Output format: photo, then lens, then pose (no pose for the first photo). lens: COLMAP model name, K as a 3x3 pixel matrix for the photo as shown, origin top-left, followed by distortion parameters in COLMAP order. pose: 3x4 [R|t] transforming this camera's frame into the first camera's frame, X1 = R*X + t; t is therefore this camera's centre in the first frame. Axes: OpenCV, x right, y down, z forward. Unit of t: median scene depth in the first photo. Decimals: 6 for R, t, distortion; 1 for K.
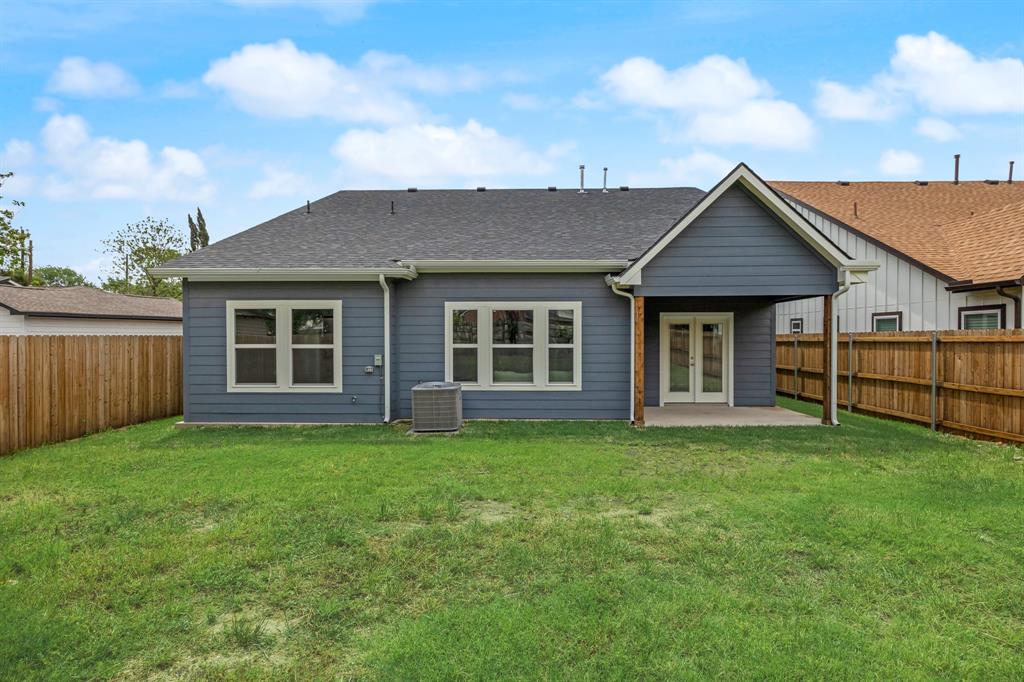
lens RADIAL K [[542.5, 0, 512.1], [0, 542.5, 351.0], [0, 0, 1]] dist [0.001033, 0.000014]
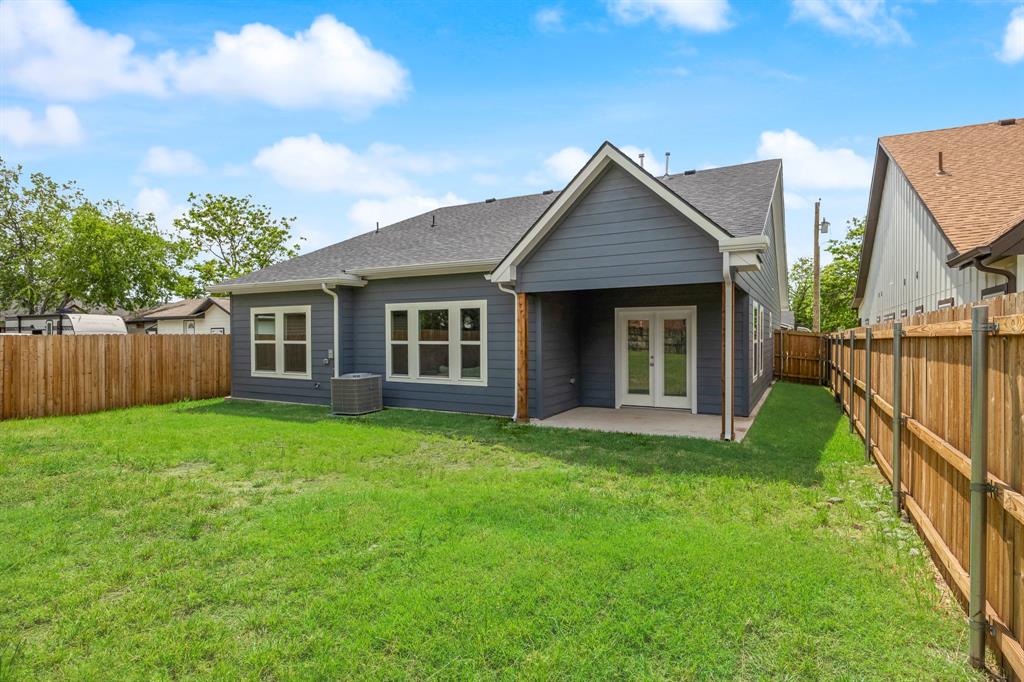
lens RADIAL K [[526.9, 0, 512.0], [0, 526.9, 341.0], [0, 0, 1]] dist [-0.003378, -0.000704]
pose [[0.888656, 0.003090, -0.458563, 0.625686], [-0.009117, 0.999899, -0.010930, -0.002617], [0.458483, 0.013894, 0.888595, 0.137539]]
